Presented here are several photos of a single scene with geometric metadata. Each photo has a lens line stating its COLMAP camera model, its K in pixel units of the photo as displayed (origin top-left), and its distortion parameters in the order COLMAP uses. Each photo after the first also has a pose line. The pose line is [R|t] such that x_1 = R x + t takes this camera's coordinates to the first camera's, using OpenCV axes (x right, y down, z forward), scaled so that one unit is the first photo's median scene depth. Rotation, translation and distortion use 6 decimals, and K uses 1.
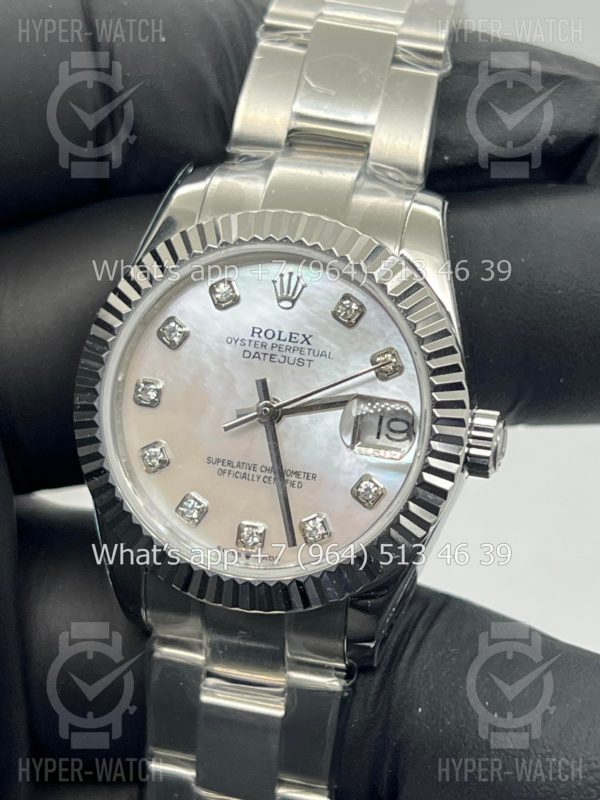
lens RADIAL K [[2111.8, 0, 293.4], [0, 2111.8, 390.6], [0, 0, 1]] dist [0.302551, 0.000000]
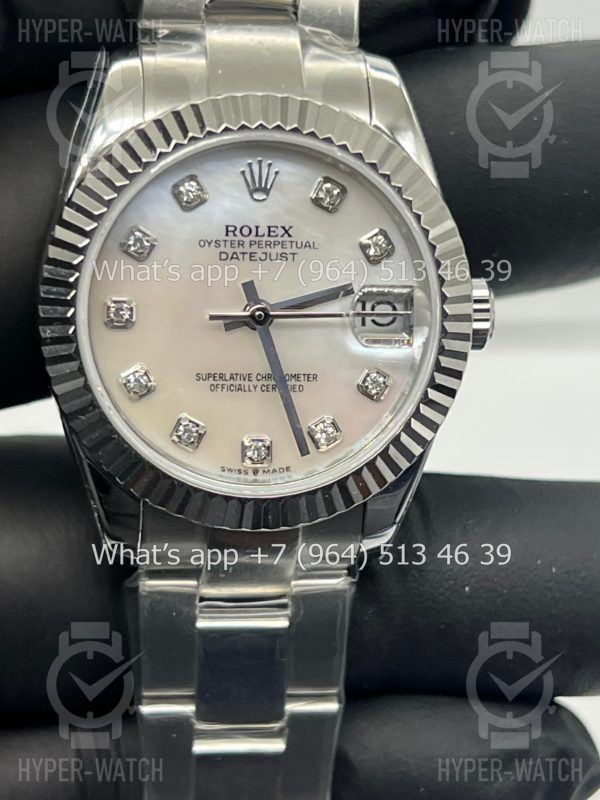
lens RADIAL K [[2111.8, 0, 310.0], [0, 2111.8, 380.6], [0, 0, 1]] dist [0.302551, 0.000000]
pose [[0.933400, -0.156702, 0.322814, -0.291140], [0.123353, 0.984906, 0.121429, -0.070695], [-0.336970, -0.073522, 0.938640, 0.126297]]
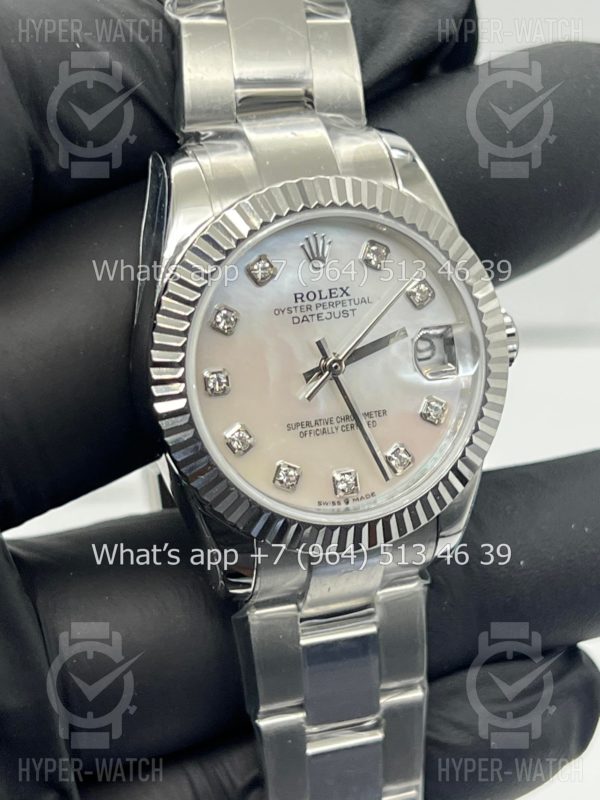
lens RADIAL K [[2111.8, 0, 329.6], [0, 2111.8, 378.0], [0, 0, 1]] dist [0.302551, 0.000000]
pose [[0.831947, -0.284177, 0.476558, -0.518523], [0.243047, 0.958748, 0.147415, -0.140862], [-0.498791, -0.006815, 0.866696, 0.080083]]
